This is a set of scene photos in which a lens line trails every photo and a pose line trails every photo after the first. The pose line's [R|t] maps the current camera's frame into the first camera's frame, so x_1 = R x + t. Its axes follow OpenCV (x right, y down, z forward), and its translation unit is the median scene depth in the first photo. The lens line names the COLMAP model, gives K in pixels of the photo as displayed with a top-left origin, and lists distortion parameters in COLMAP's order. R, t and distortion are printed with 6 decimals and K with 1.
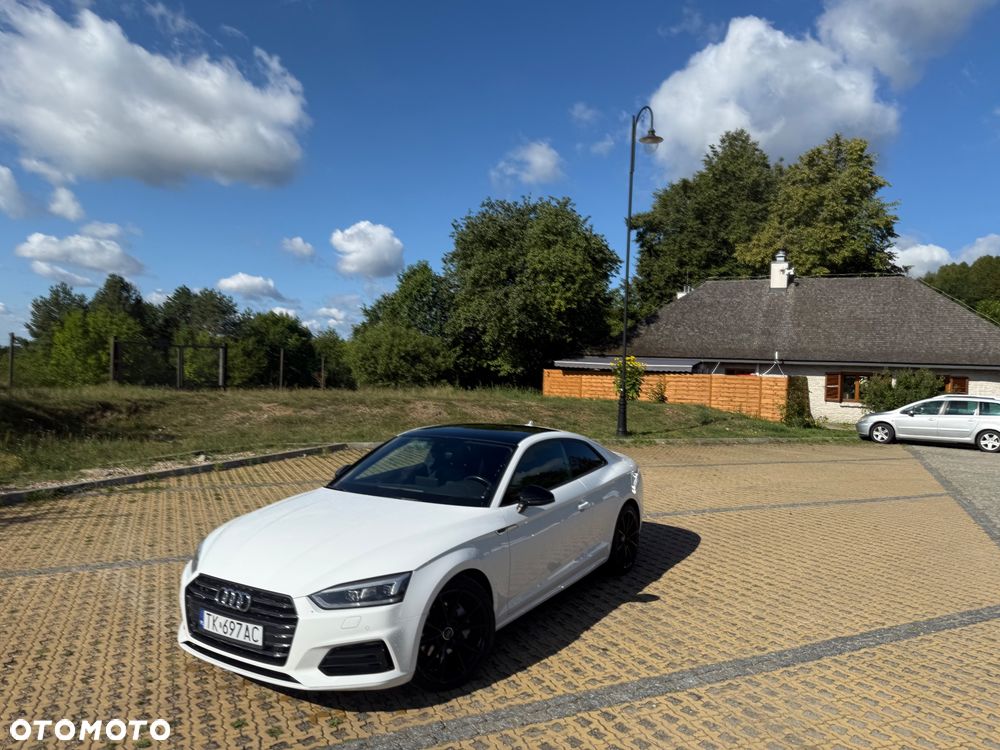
lens RADIAL K [[698.4, 0, 485.5], [0, 698.4, 378.9], [0, 0, 1]] dist [0.036142, -0.041792]
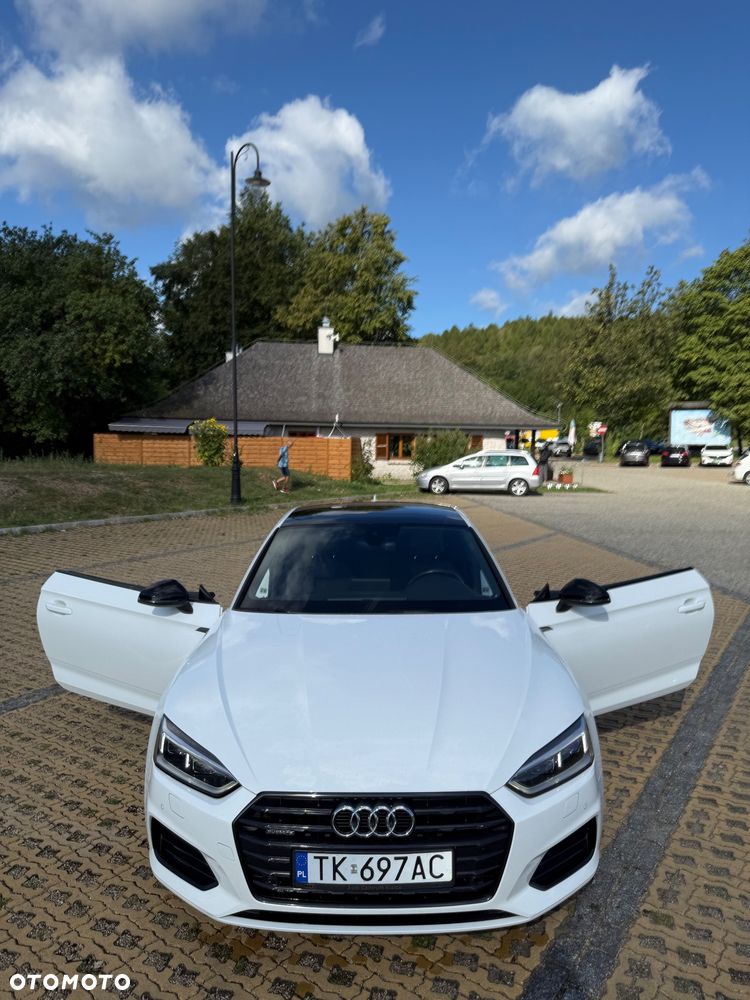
lens RADIAL K [[698.4, 0, 373.3], [0, 698.4, 518.3], [0, 0, 1]] dist [0.036142, -0.041792]
pose [[0.852943, -0.077344, 0.516242, -0.084056], [0.021283, 0.993293, 0.113652, -0.001515], [-0.521569, -0.085951, 0.848869, 0.066600]]
